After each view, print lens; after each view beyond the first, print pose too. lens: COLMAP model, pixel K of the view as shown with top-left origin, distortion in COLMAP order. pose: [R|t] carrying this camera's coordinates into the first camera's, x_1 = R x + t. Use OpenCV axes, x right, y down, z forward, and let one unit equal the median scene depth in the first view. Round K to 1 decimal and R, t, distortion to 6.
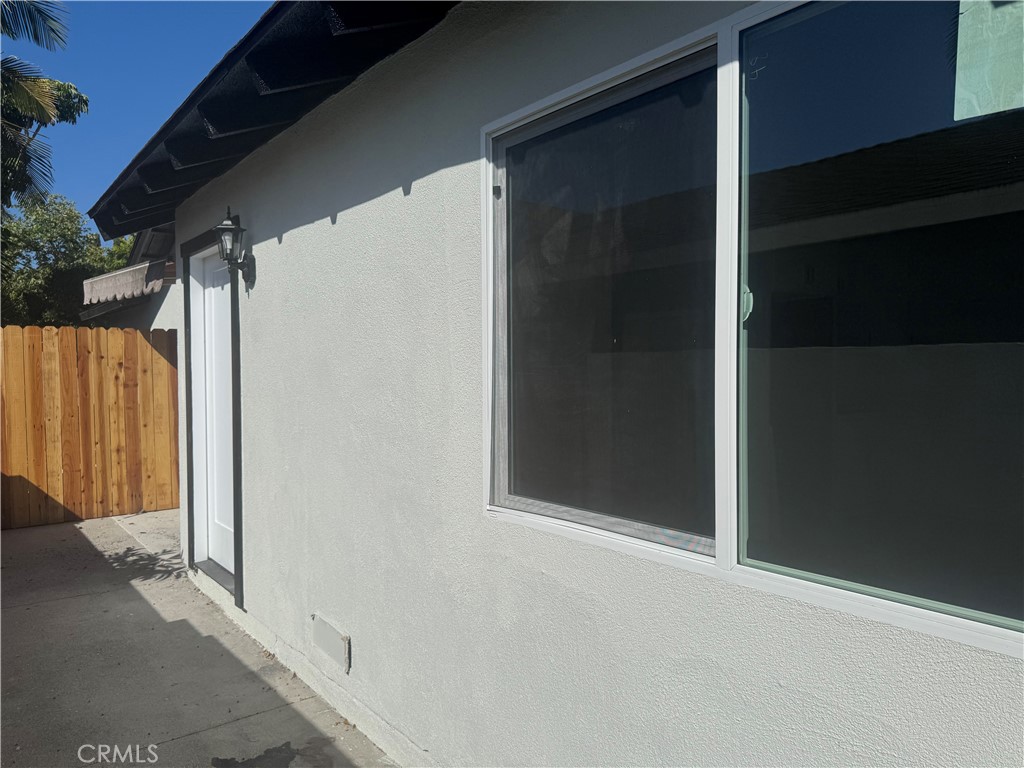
lens RADIAL K [[714.9, 0, 510.0], [0, 714.9, 385.3], [0, 0, 1]] dist [0.043059, -0.029767]
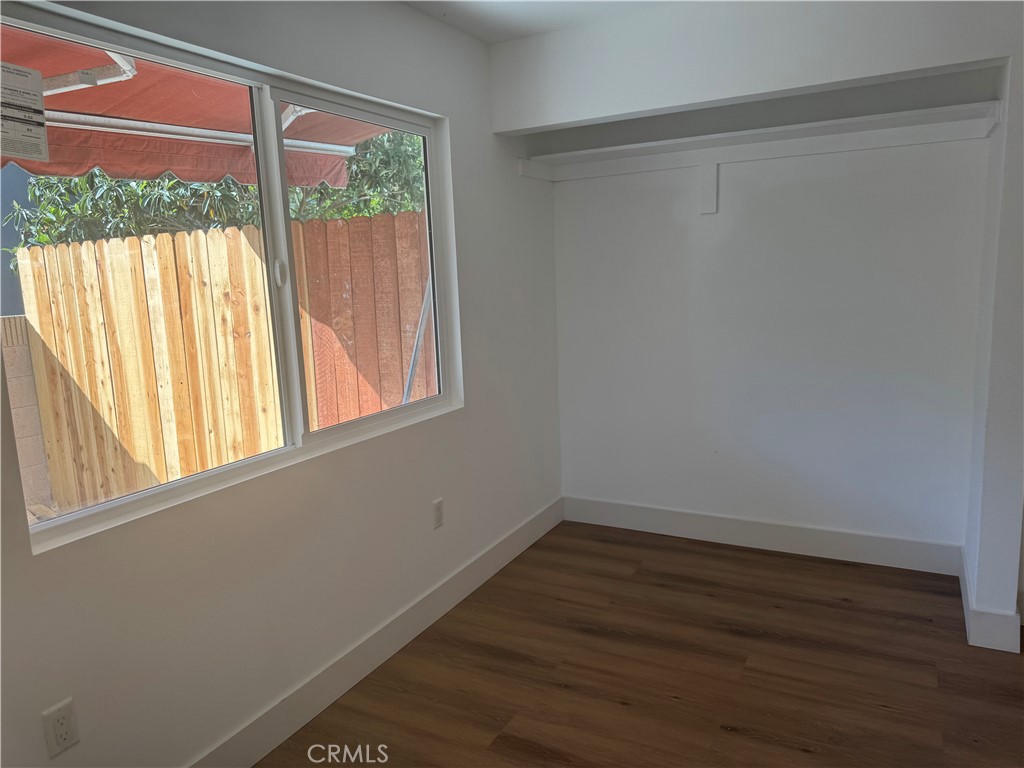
lens RADIAL K [[714.9, 0, 512.4], [0, 714.9, 382.0], [0, 0, 1]] dist [0.043059, -0.029767]
pose [[0.390052, 0.129855, -0.911590, 0.054198], [0.016074, 0.988895, 0.147744, -0.042295], [0.920652, -0.072280, 0.383633, 1.002637]]
